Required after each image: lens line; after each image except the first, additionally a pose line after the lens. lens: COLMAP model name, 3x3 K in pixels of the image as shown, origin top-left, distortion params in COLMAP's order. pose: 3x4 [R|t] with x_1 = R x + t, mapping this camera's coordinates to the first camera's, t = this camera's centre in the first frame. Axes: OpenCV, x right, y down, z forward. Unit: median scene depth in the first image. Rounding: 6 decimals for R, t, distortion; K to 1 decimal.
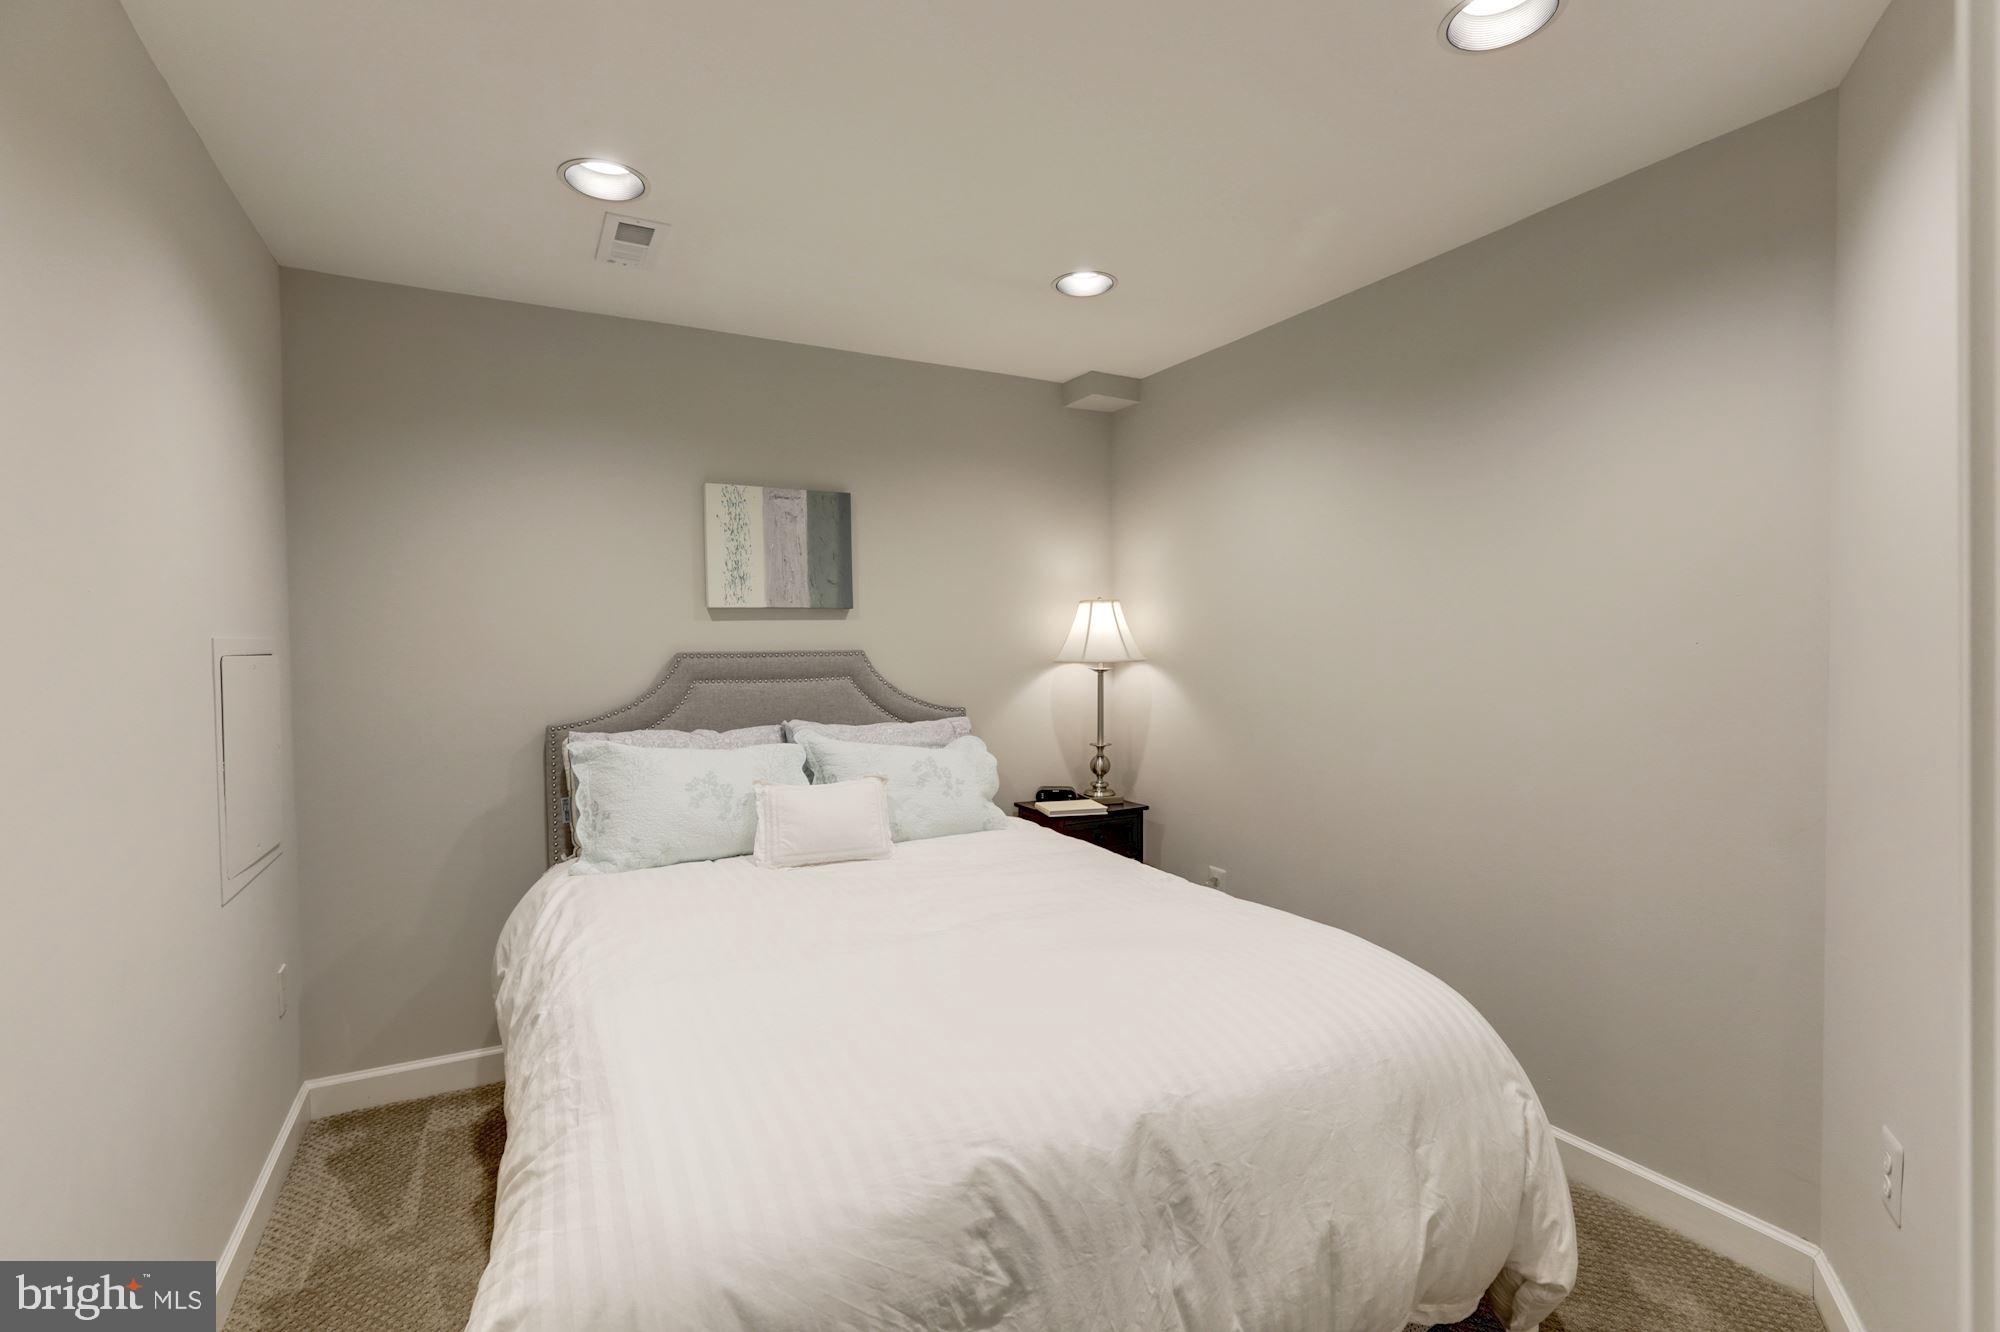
lens RADIAL K [[909.1, 0, 997.6], [0, 909.1, 668.1], [0, 0, 1]] dist [0.010110, 0.001930]
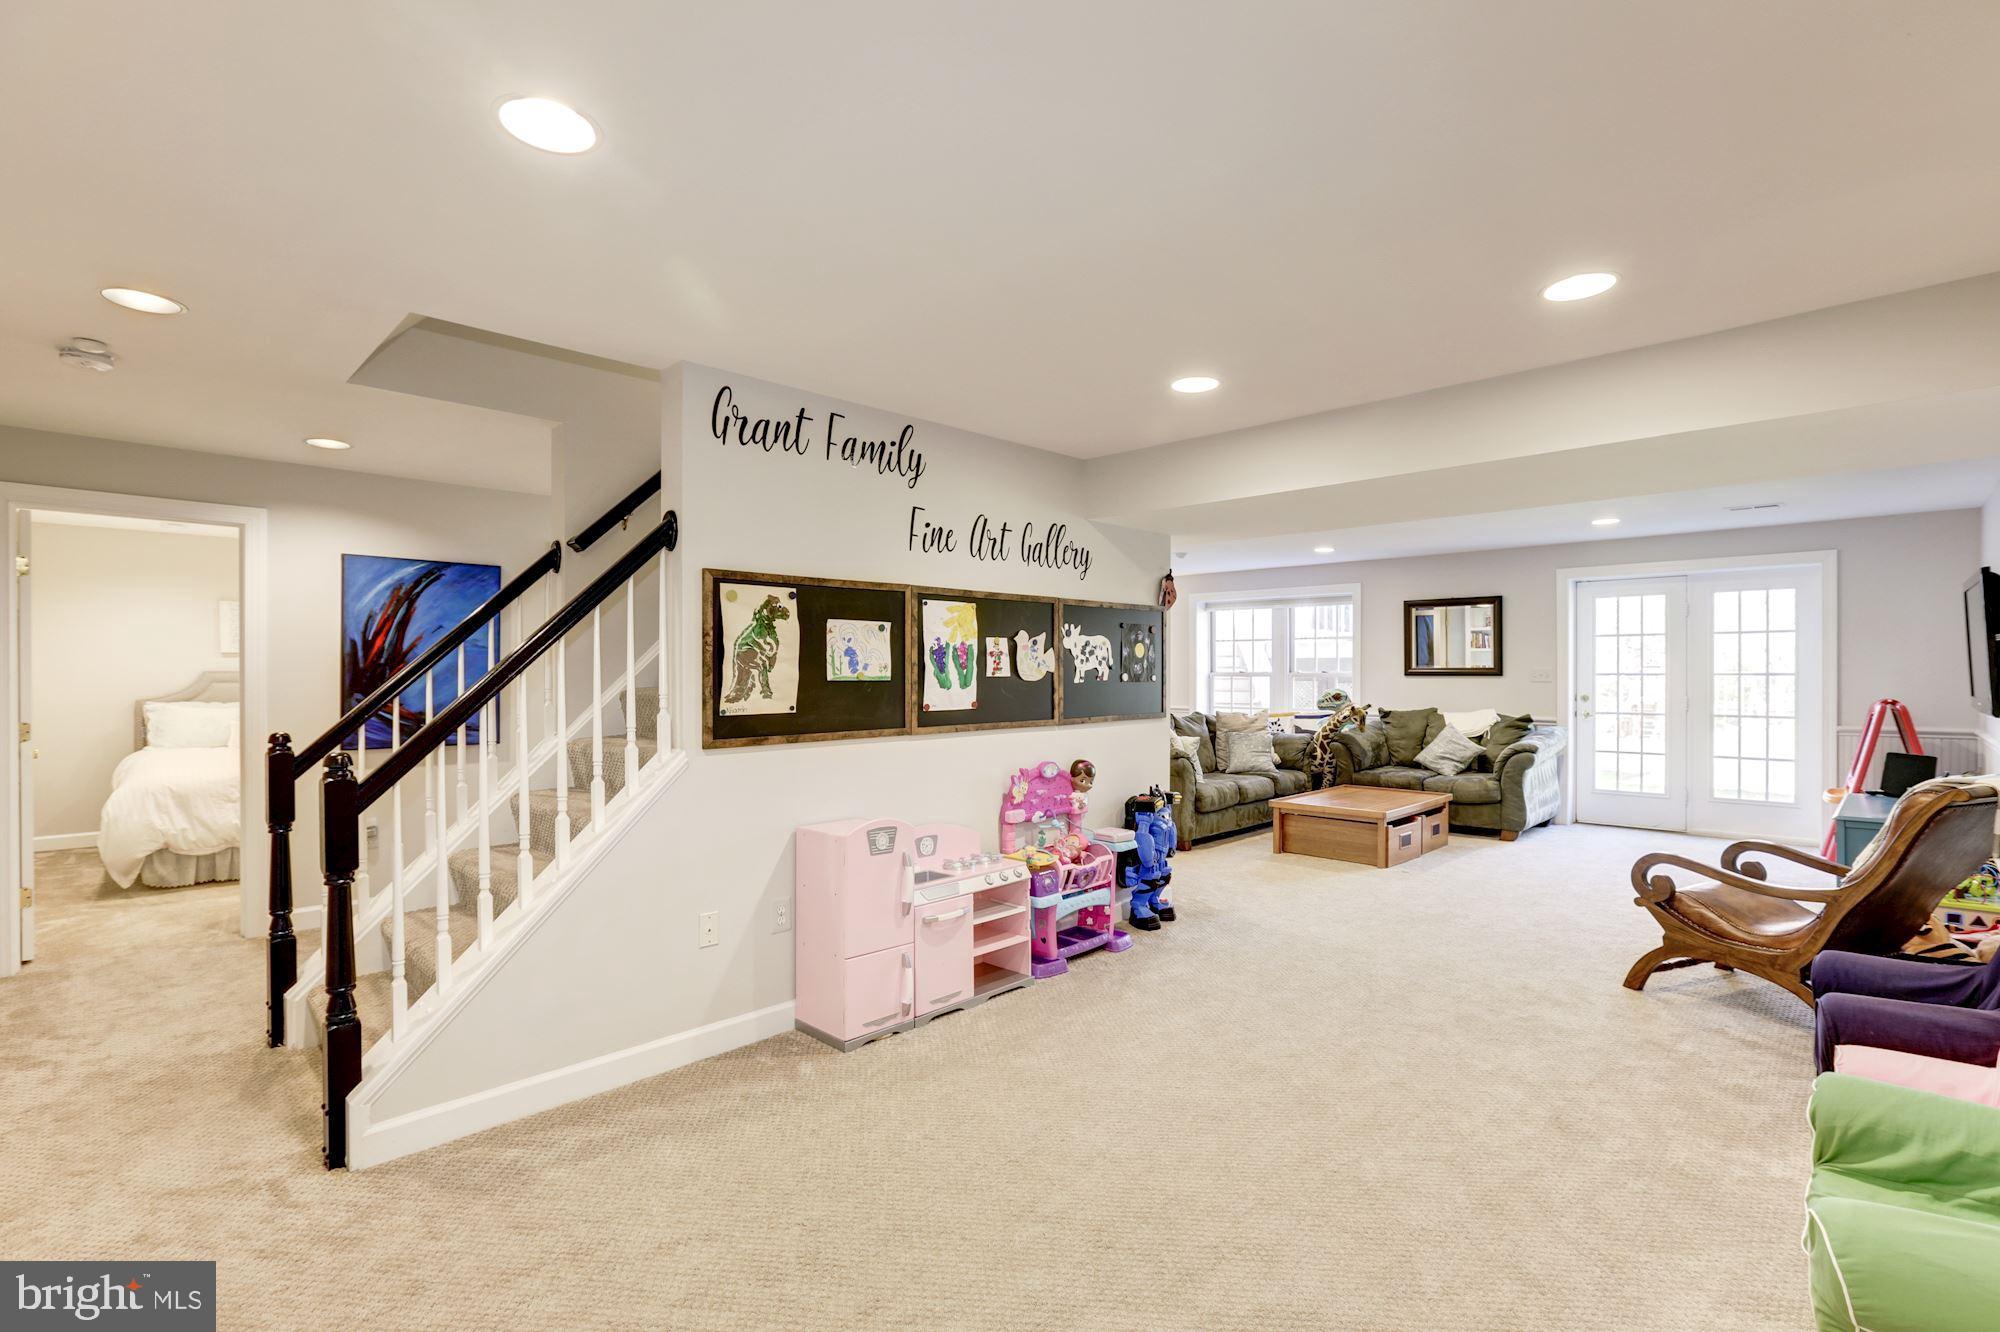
lens RADIAL K [[909.1, 0, 1002.3], [0, 909.1, 661.7], [0, 0, 1]] dist [0.010110, 0.001930]
pose [[0.960656, 0.014404, 0.277367, 1.129515], [-0.011454, 0.999859, -0.012252, -0.039409], [-0.277504, 0.008593, 0.960686, -2.162453]]
